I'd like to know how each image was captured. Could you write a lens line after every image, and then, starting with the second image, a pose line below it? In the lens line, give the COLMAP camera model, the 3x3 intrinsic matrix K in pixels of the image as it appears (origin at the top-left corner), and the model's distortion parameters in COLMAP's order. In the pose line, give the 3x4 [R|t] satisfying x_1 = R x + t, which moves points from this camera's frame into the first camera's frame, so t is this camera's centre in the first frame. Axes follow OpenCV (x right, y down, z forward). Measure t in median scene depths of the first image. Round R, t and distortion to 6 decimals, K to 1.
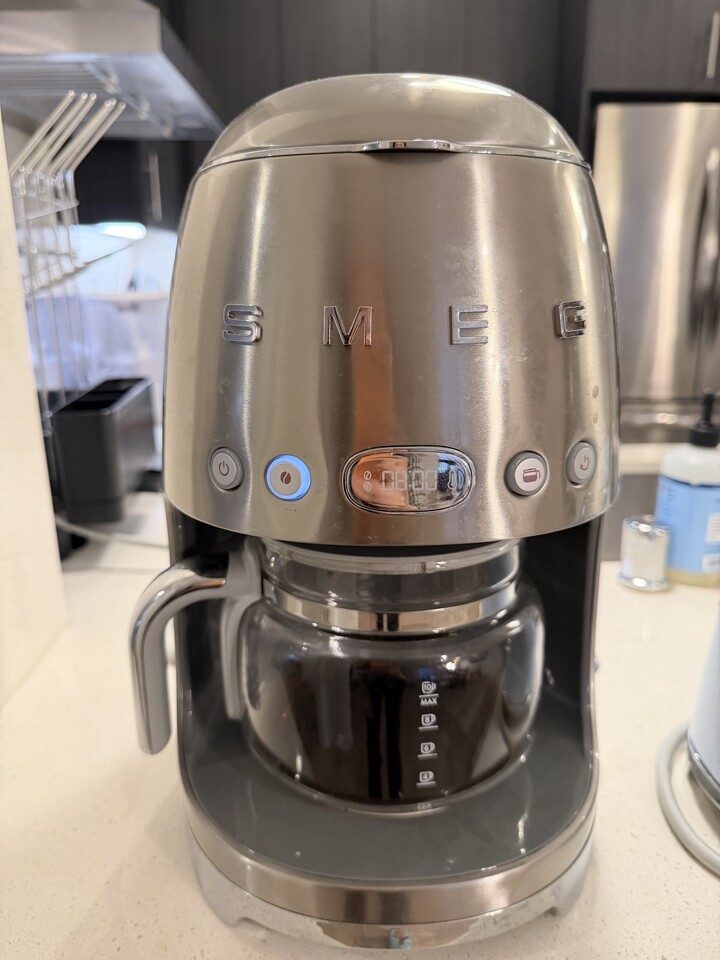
lens RADIAL K [[696.1, 0, 393.2], [0, 696.1, 475.8], [0, 0, 1]] dist [-0.001790, -0.004809]
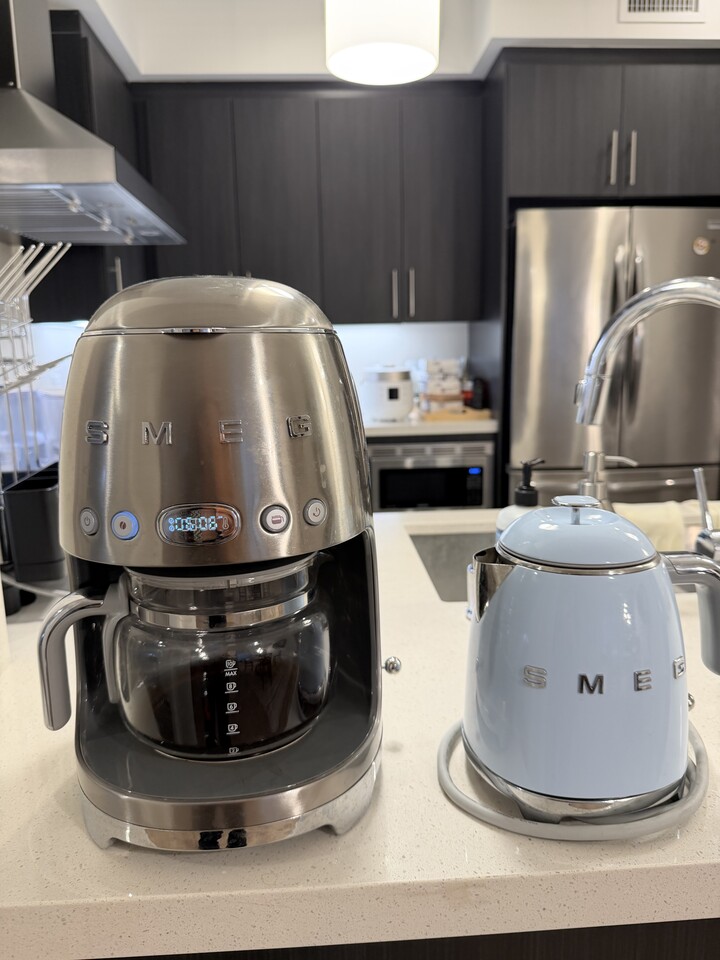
lens RADIAL K [[671.0, 0, 373.7], [0, 671.0, 484.7], [0, 0, 1]] dist [0.004082, -0.001785]
pose [[0.999453, -0.021242, 0.025337, 0.277009], [0.023455, 0.995618, -0.090524, 0.045141], [-0.023303, 0.091069, 0.995572, -0.412536]]
